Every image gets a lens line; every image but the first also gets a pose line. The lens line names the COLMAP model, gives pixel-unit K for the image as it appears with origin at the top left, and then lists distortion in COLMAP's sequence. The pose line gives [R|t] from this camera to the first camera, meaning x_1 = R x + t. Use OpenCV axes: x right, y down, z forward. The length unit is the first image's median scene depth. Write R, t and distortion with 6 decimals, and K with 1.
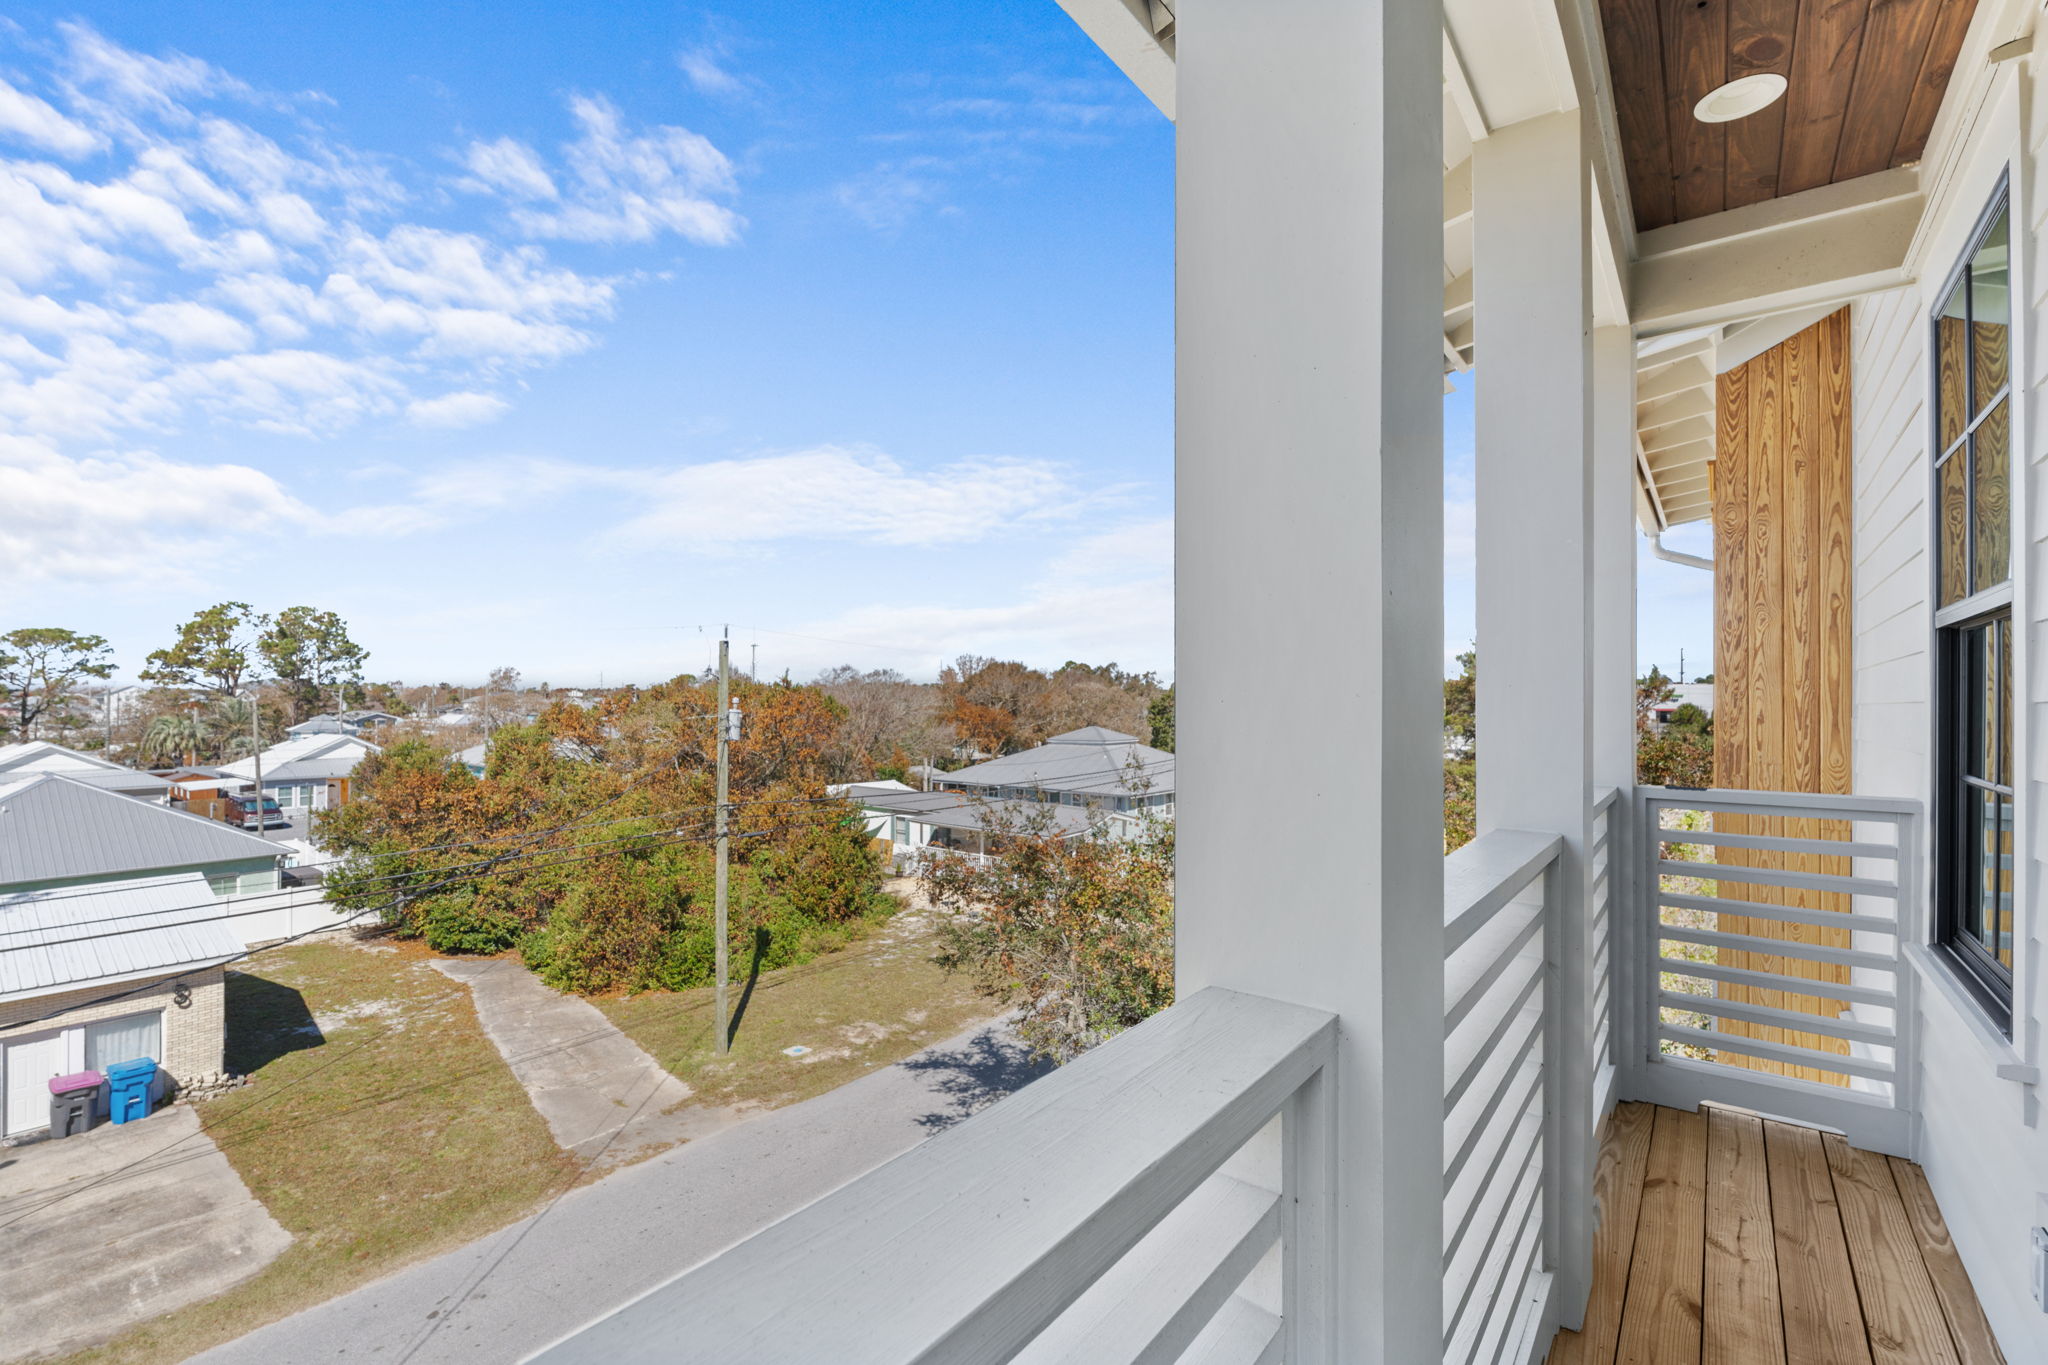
lens RADIAL K [[889.5, 0, 1031.0], [0, 889.5, 695.9], [0, 0, 1]] dist [-0.001343, -0.000438]
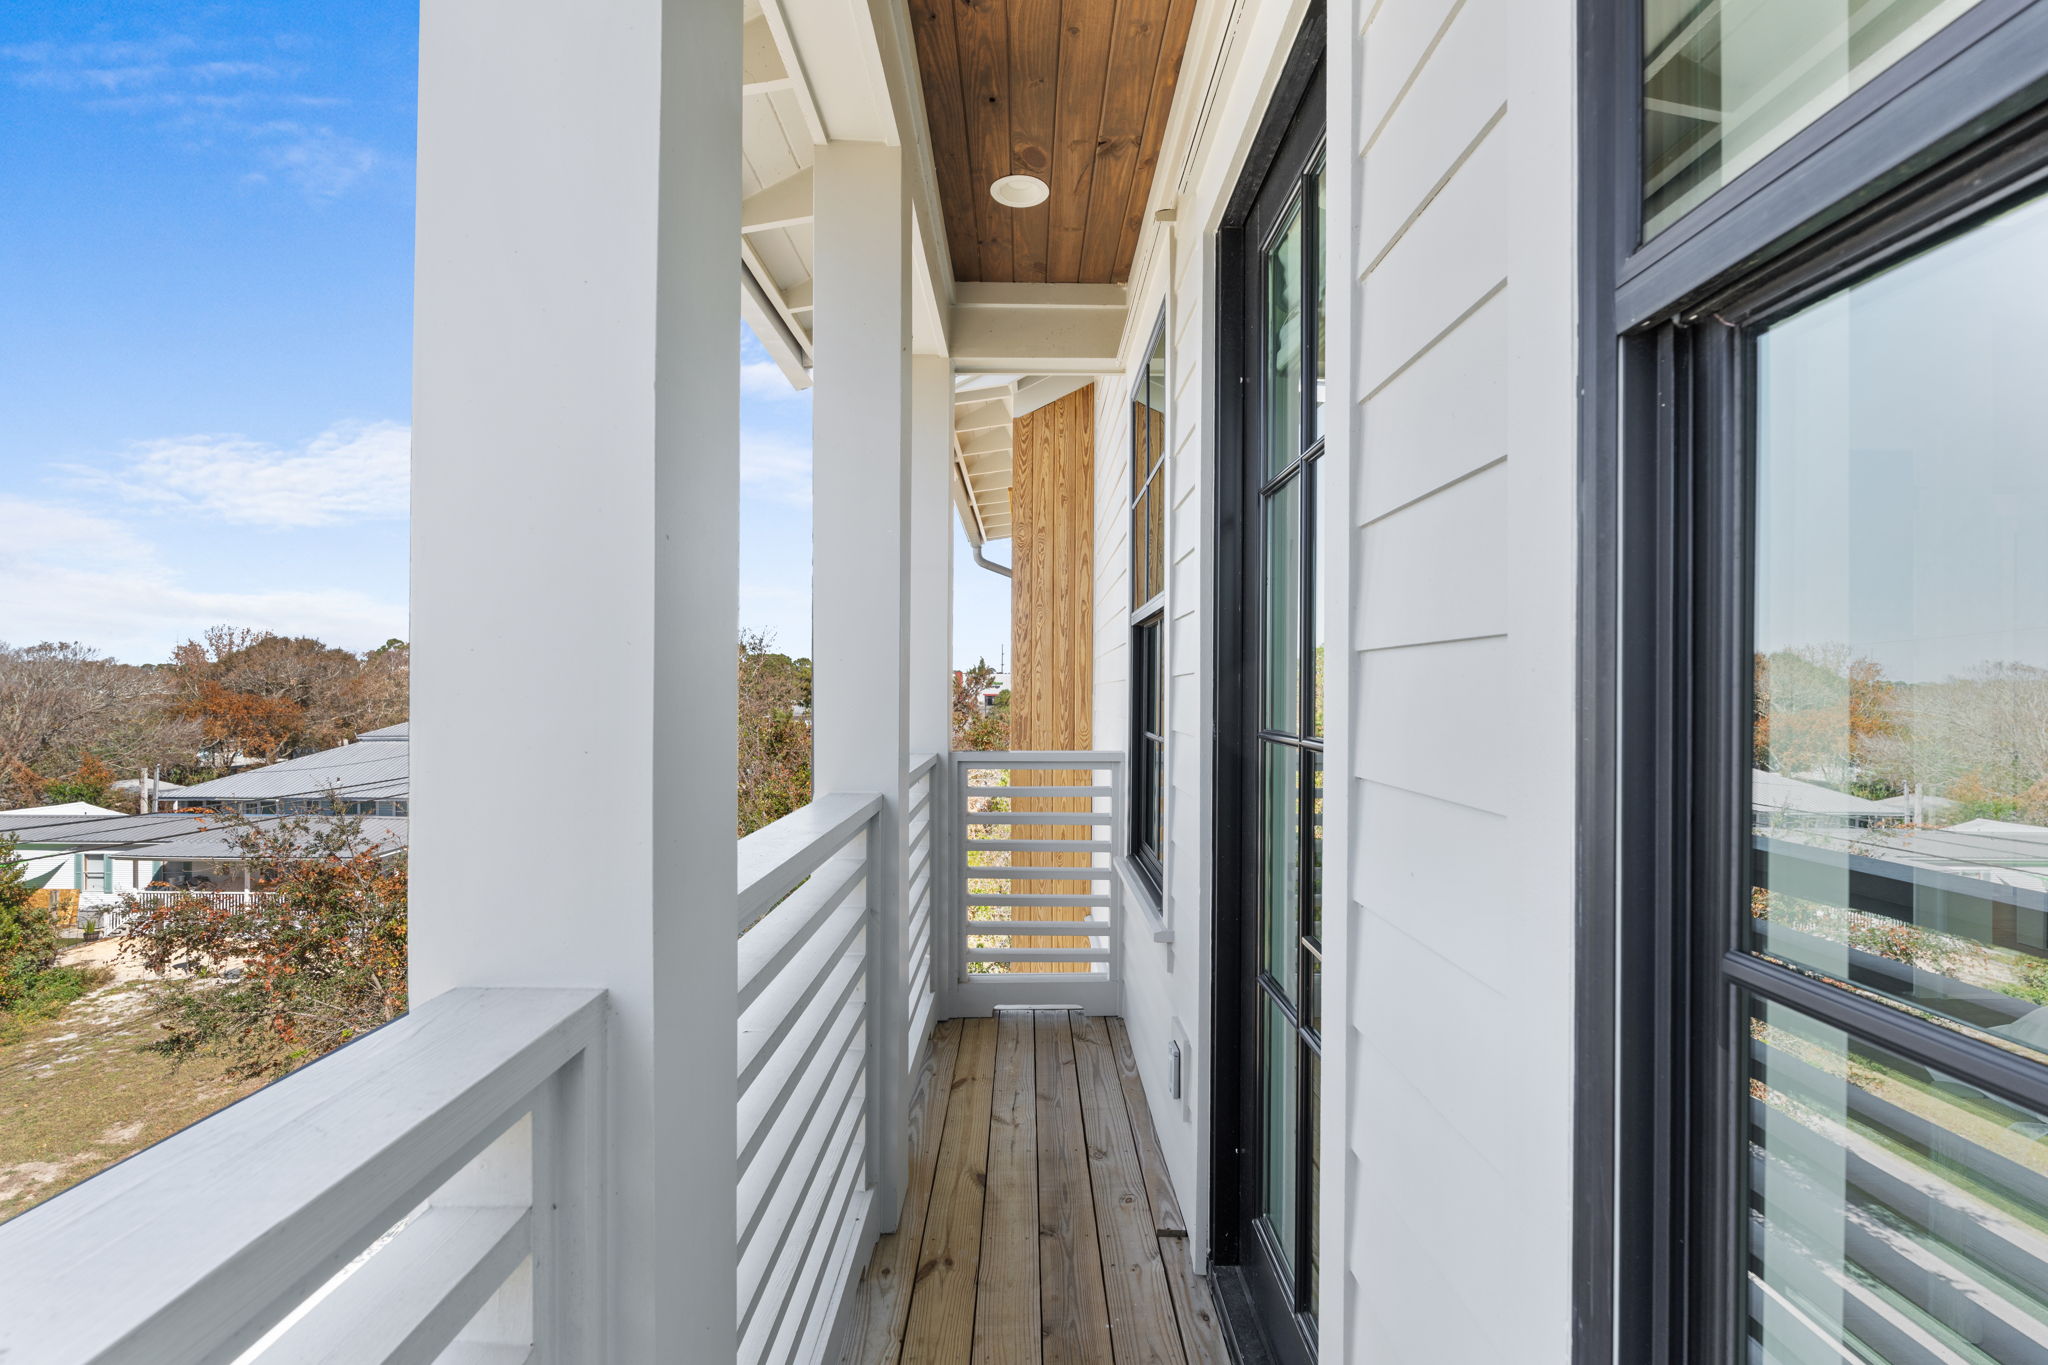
lens RADIAL K [[889.5, 0, 1038.0], [0, 889.5, 692.6], [0, 0, 1]] dist [-0.001343, -0.000438]
pose [[0.789292, -0.001280, 0.614017, 0.115815], [-0.003013, 0.999978, 0.005959, 0.038960], [-0.614011, -0.006554, 0.789270, 0.001660]]
